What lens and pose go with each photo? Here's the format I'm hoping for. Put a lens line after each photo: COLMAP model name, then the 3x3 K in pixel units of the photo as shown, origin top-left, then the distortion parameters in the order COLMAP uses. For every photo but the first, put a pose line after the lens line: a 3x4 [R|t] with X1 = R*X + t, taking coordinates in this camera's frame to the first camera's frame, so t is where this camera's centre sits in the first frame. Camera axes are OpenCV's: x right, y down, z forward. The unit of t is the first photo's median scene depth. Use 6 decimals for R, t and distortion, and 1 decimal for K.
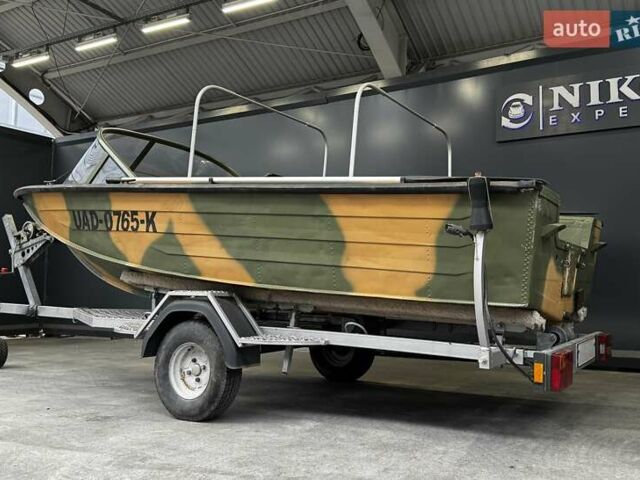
lens RADIAL K [[606.2, 0, 352.2], [0, 606.2, 225.2], [0, 0, 1]] dist [0.157697, -0.311898]
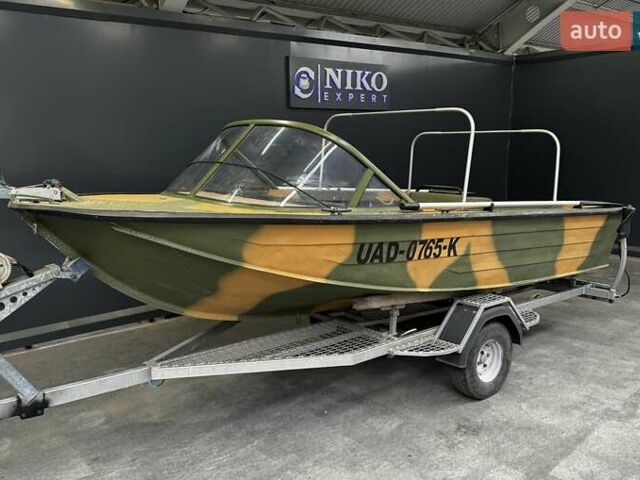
lens RADIAL K [[595.1, 0, 318.0], [0, 595.1, 253.4], [0, 0, 1]] dist [0.151141, -0.288822]
pose [[0.346648, -0.189127, 0.918731, -1.342646], [-0.073891, 0.970912, 0.227749, -0.209570], [-0.935080, -0.146835, 0.322590, 0.877324]]
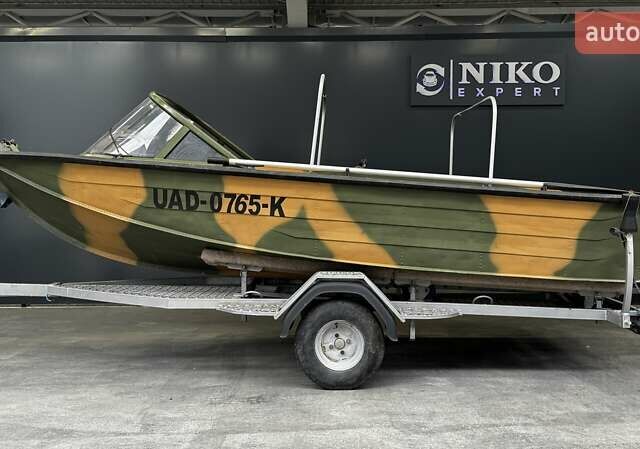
lens RADIAL K [[708.5, 0, 320.8], [0, 708.5, 184.5], [0, 0, 1]] dist [0.132869, -0.017172]
pose [[0.876695, 0.001426, 0.481045, -0.831519], [-0.041908, 0.996420, 0.073422, -0.132131], [-0.479218, -0.084528, 0.873616, -0.074004]]
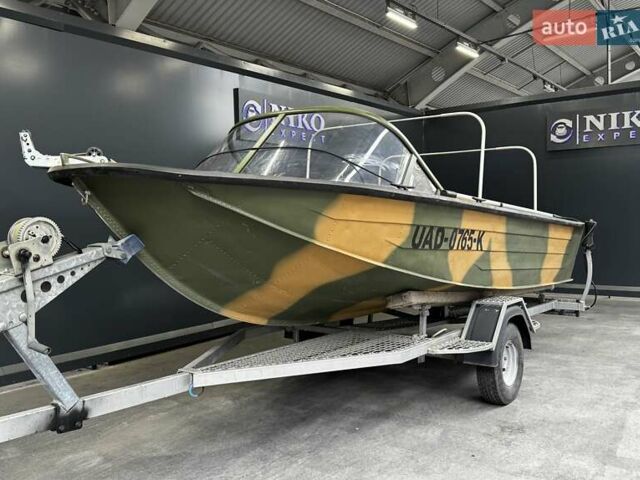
lens RADIAL K [[613.5, 0, 317.1], [0, 613.5, 233.5], [0, 0, 1]] dist [0.142960, -0.287904]
pose [[0.124314, -0.037728, 0.991525, -1.397106], [-0.077129, 0.995886, 0.047564, -0.046101], [-0.989241, -0.082388, 0.120893, 1.140289]]
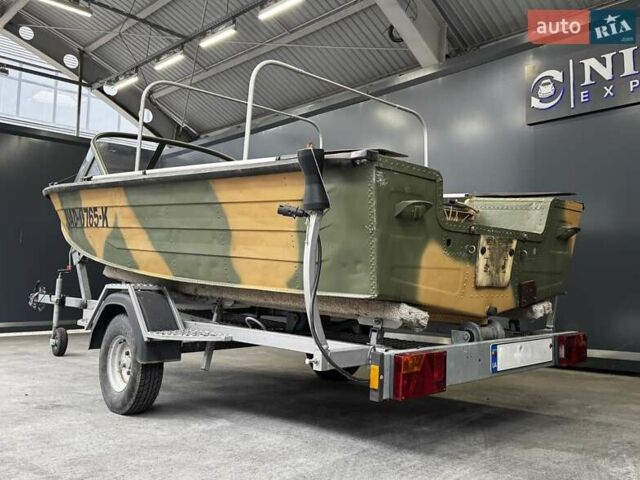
lens RADIAL K [[578.6, 0, 366.2], [0, 578.6, 214.7], [0, 0, 1]] dist [0.114620, -0.253093]
pose [[0.972003, -0.029188, -0.233150, 0.323717], [0.023915, 0.999391, -0.025412, 0.025662], [0.233749, 0.019125, 0.972109, 0.148120]]
